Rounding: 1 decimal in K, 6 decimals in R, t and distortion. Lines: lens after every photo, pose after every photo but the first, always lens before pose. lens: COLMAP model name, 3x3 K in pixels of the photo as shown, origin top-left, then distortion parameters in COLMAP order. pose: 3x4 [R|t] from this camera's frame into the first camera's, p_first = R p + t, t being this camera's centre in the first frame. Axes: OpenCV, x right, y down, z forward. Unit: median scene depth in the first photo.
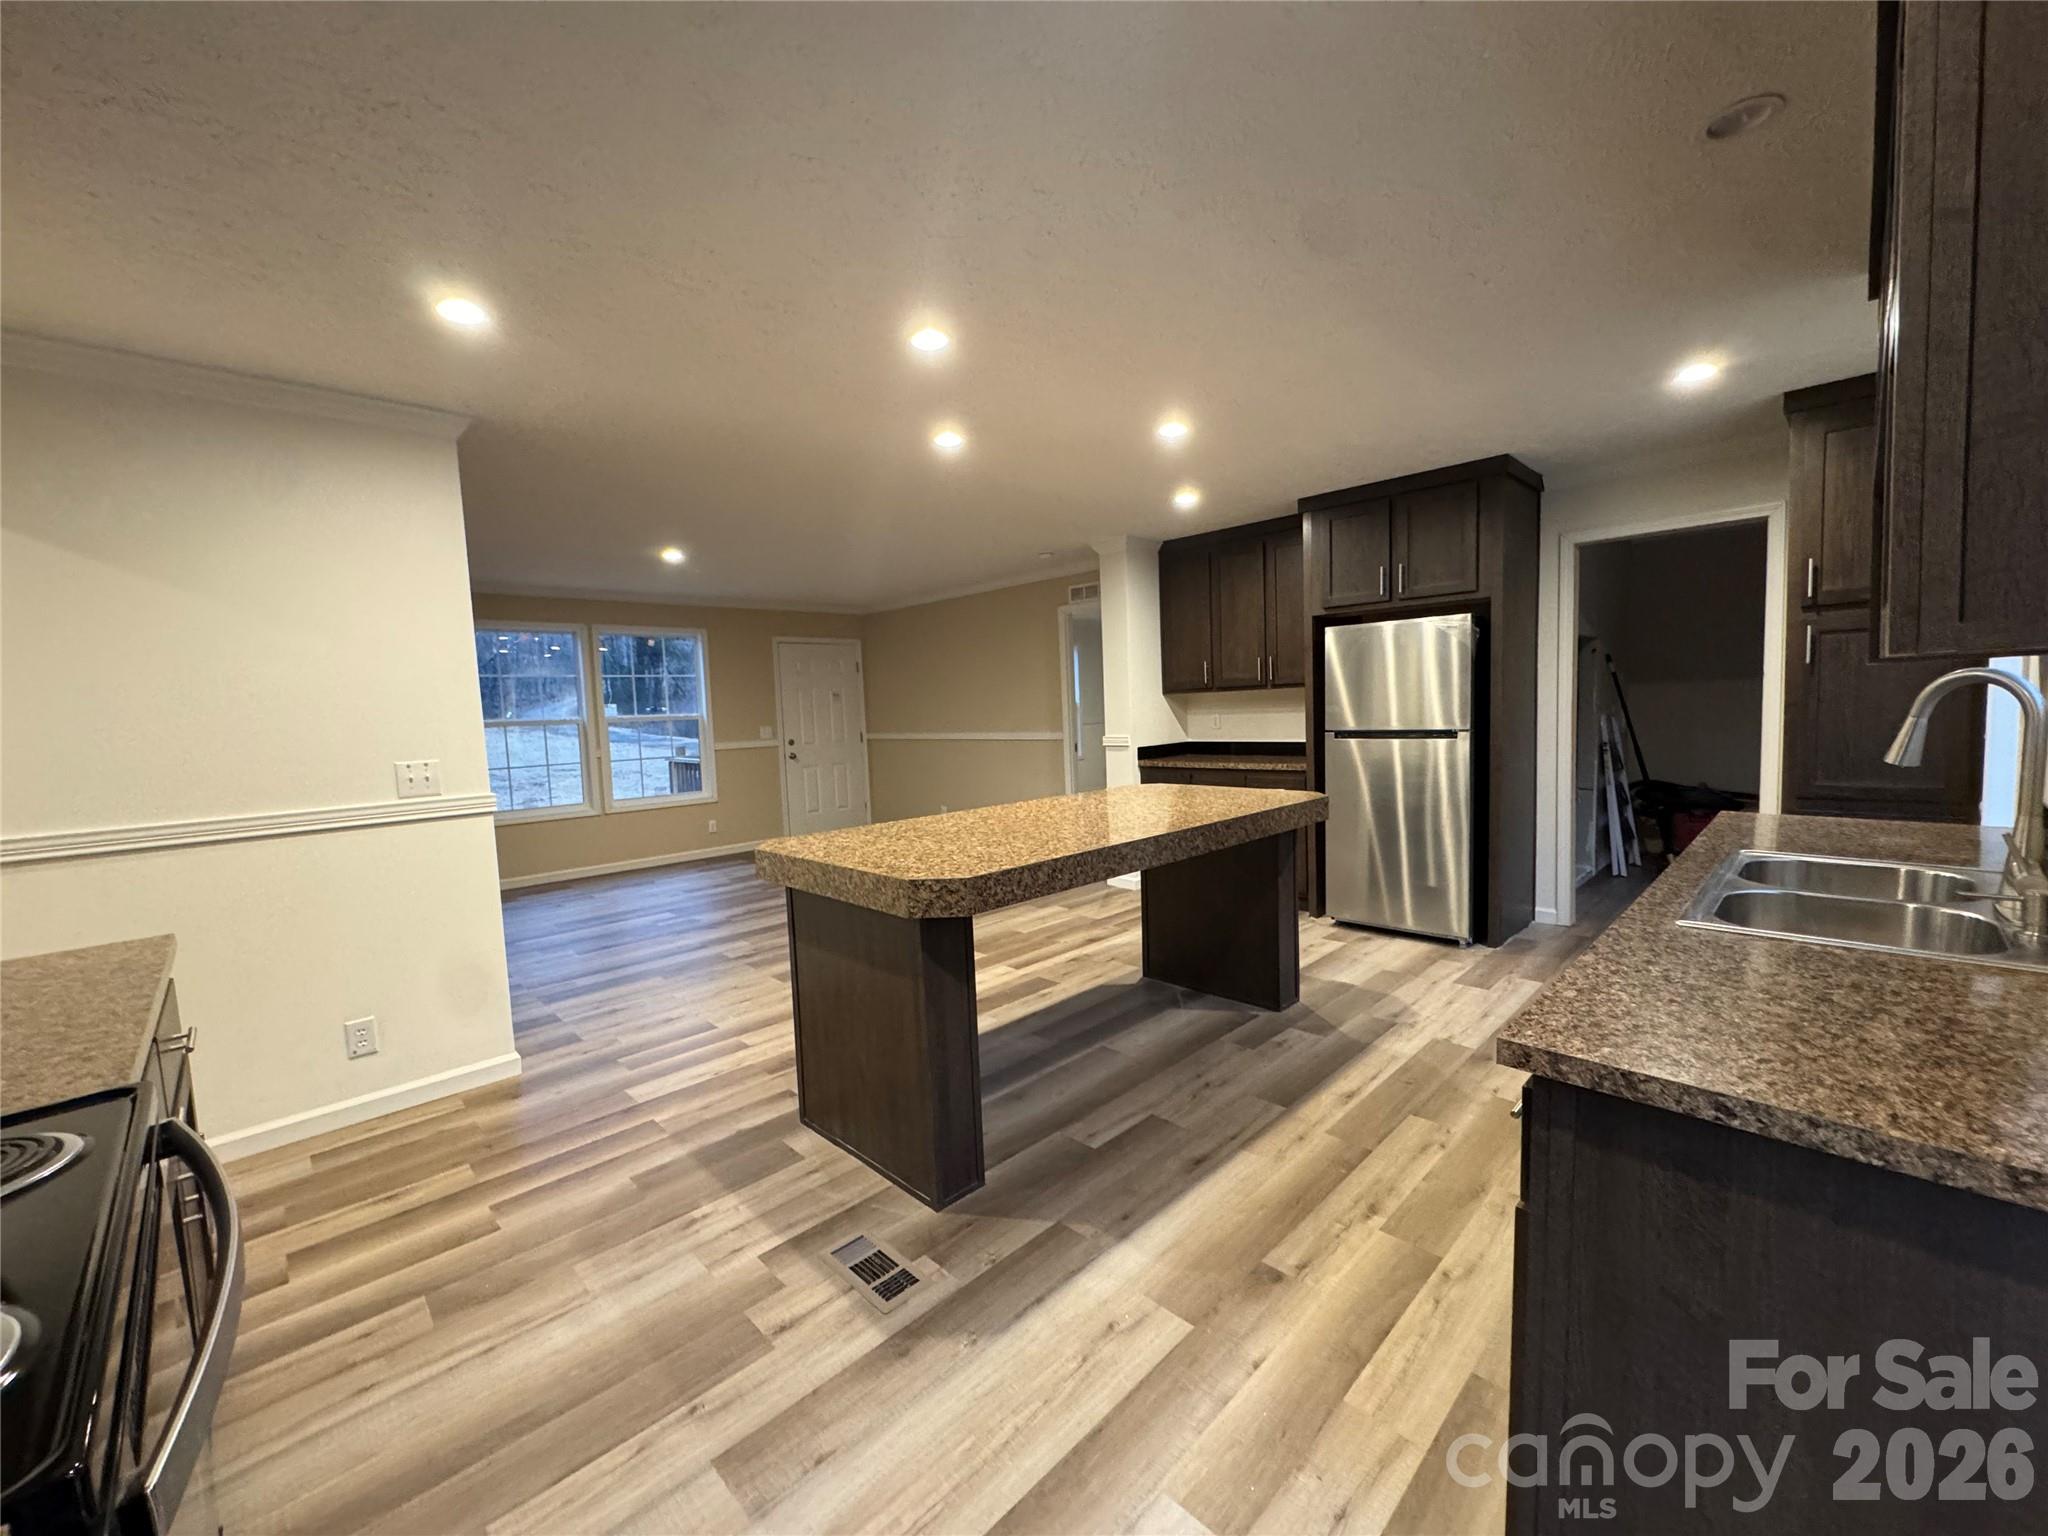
lens RADIAL K [[821.0, 0, 1025.0], [0, 821.0, 768.6], [0, 0, 1]] dist [0.000202, 0.000170]
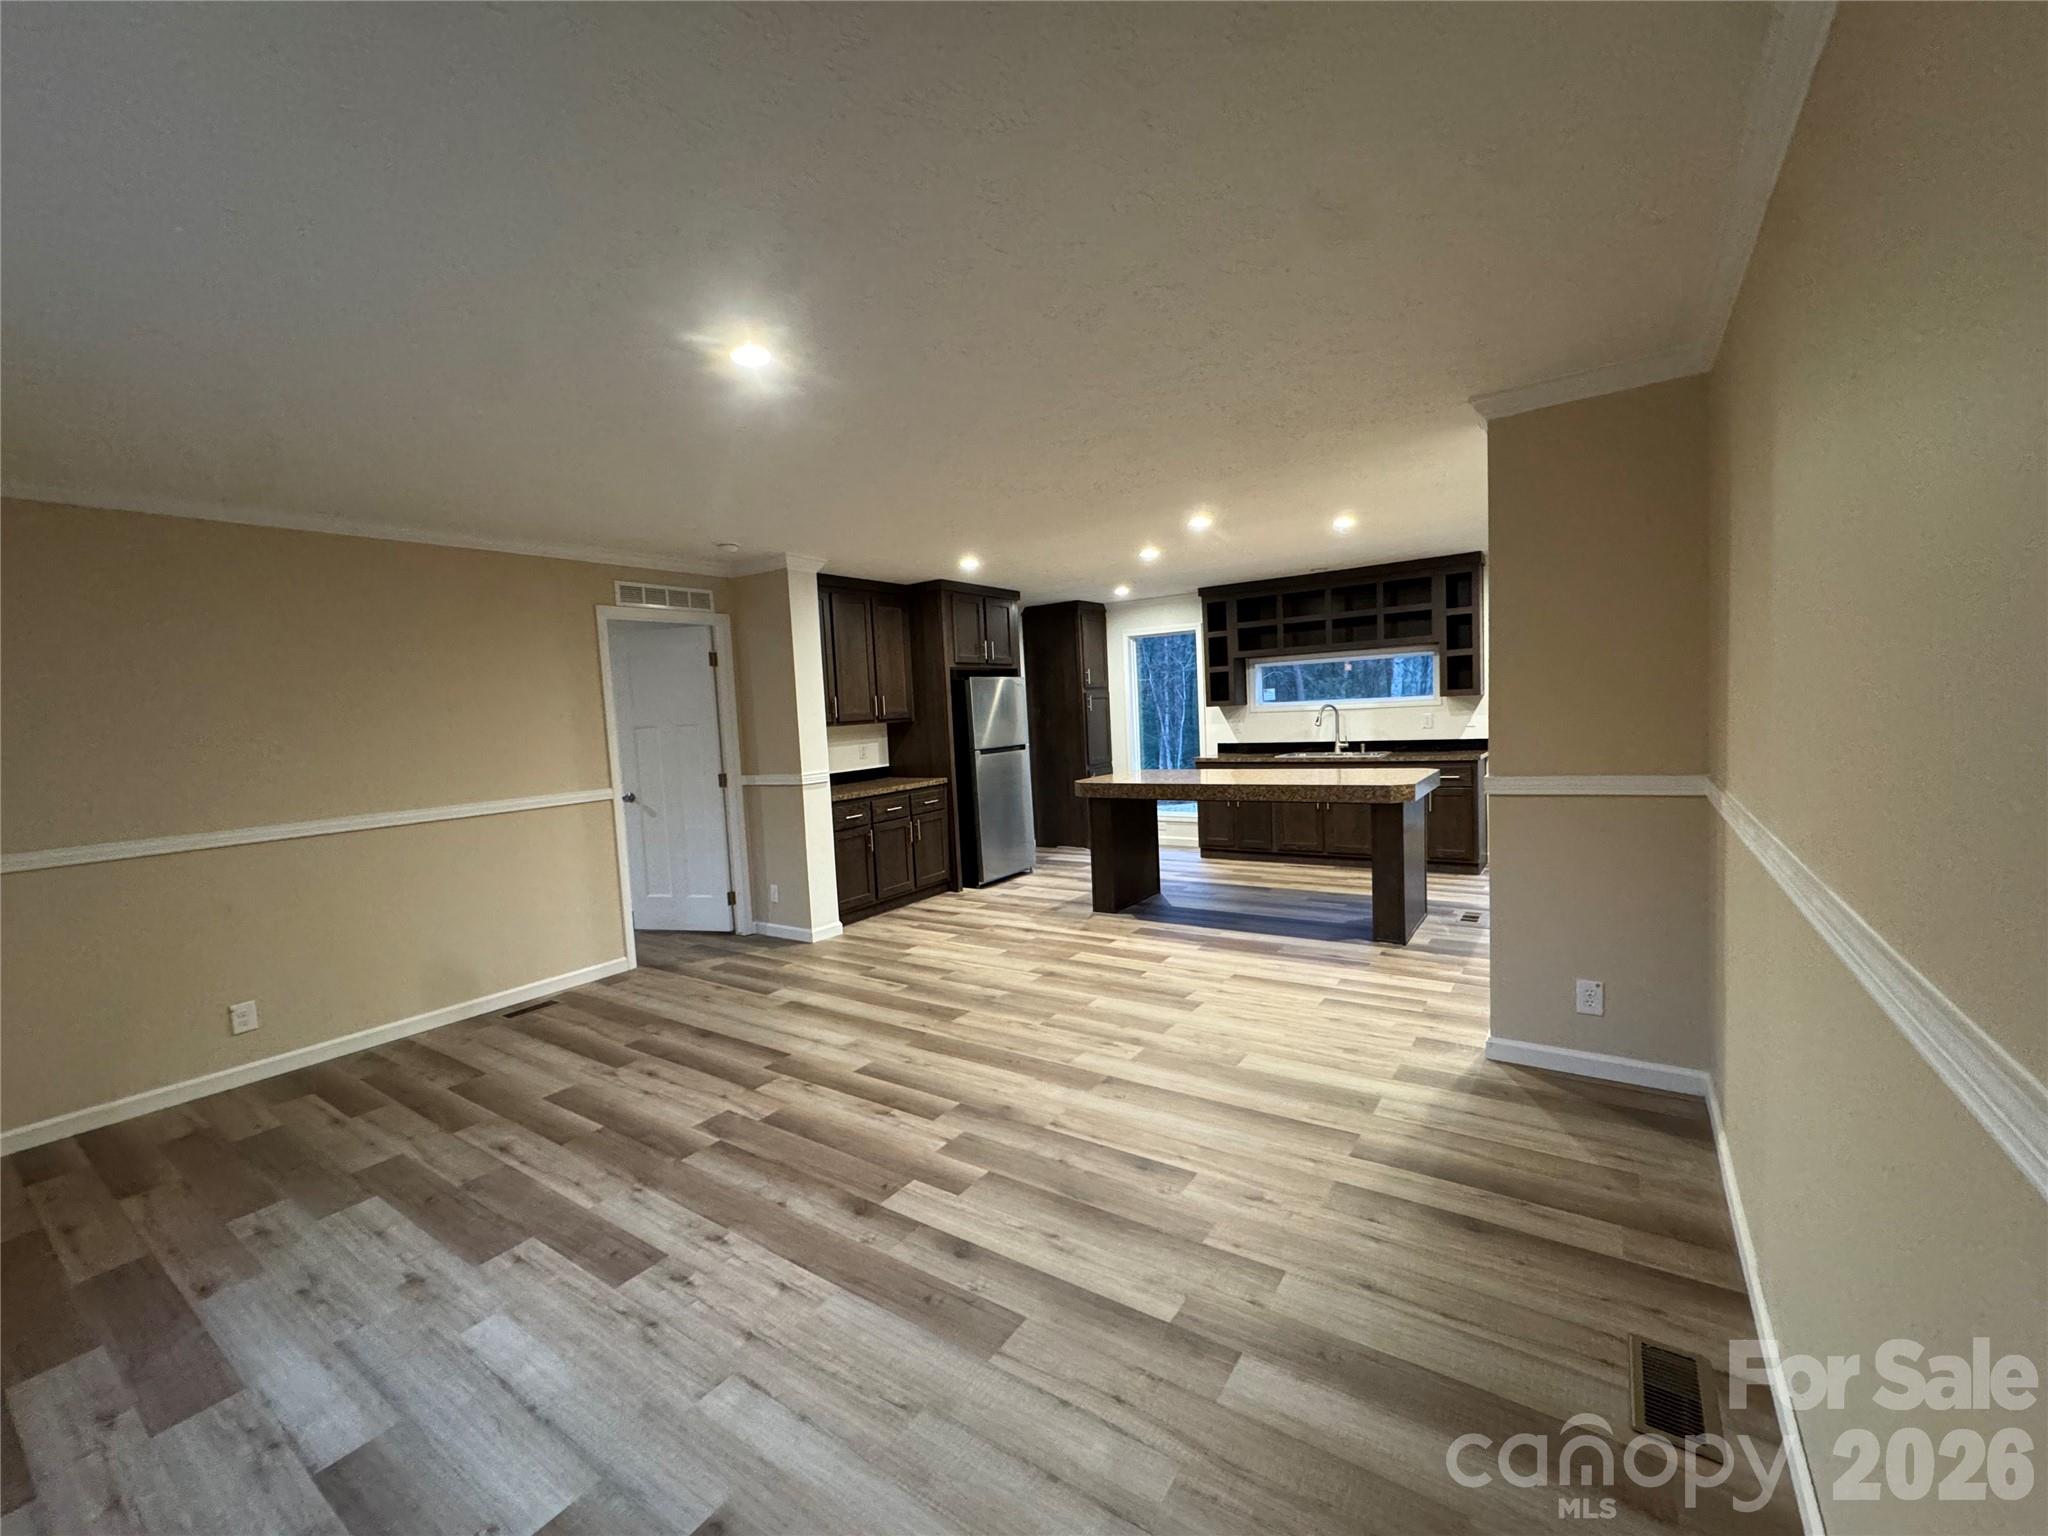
lens RADIAL K [[821.0, 0, 1044.4], [0, 821.0, 766.5], [0, 0, 1]] dist [0.000202, 0.000170]
pose [[-0.201397, -0.018395, 0.979337, -1.637877], [0.133202, 0.990021, 0.045989, -0.105373], [-0.970410, 0.139712, -0.196937, 1.849001]]
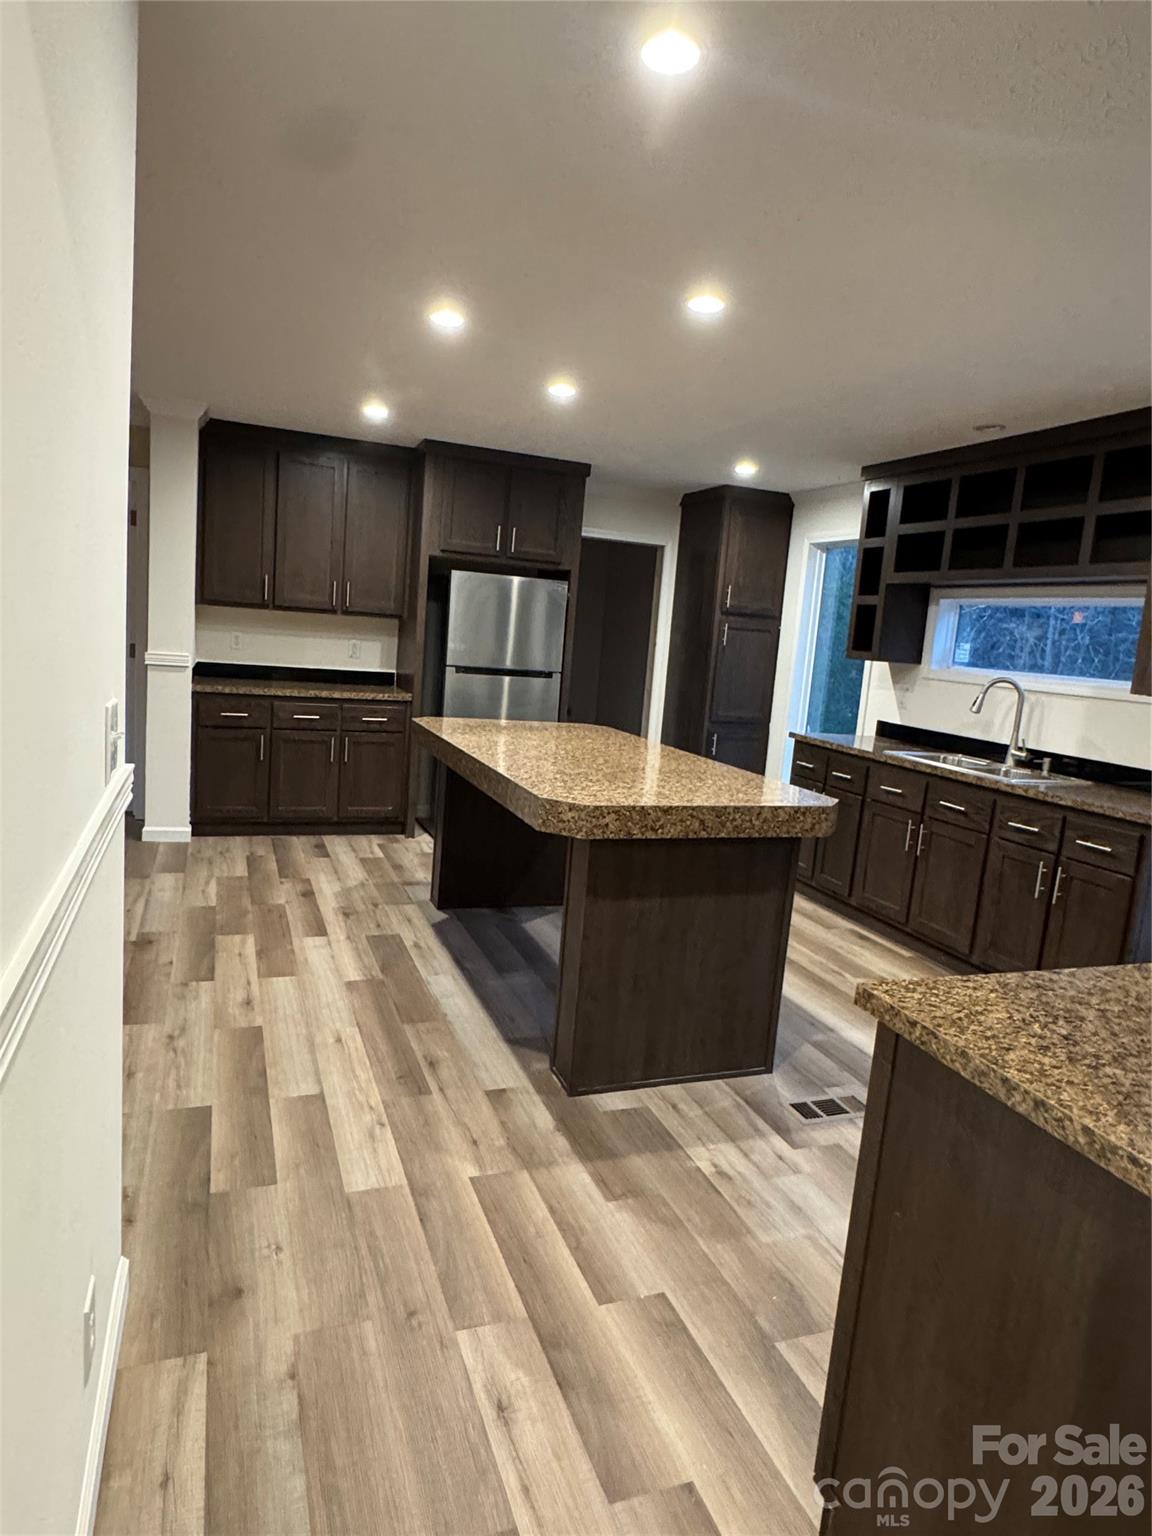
lens RADIAL K [[915.0, 0, 585.7], [0, 915.0, 762.4], [0, 0, 1]] dist [-0.010443, -0.000488]
pose [[0.389207, -0.058534, 0.919289, -1.089316], [-0.024410, 0.996973, 0.073815, -0.017647], [-0.920827, -0.051169, 0.386600, 0.559834]]
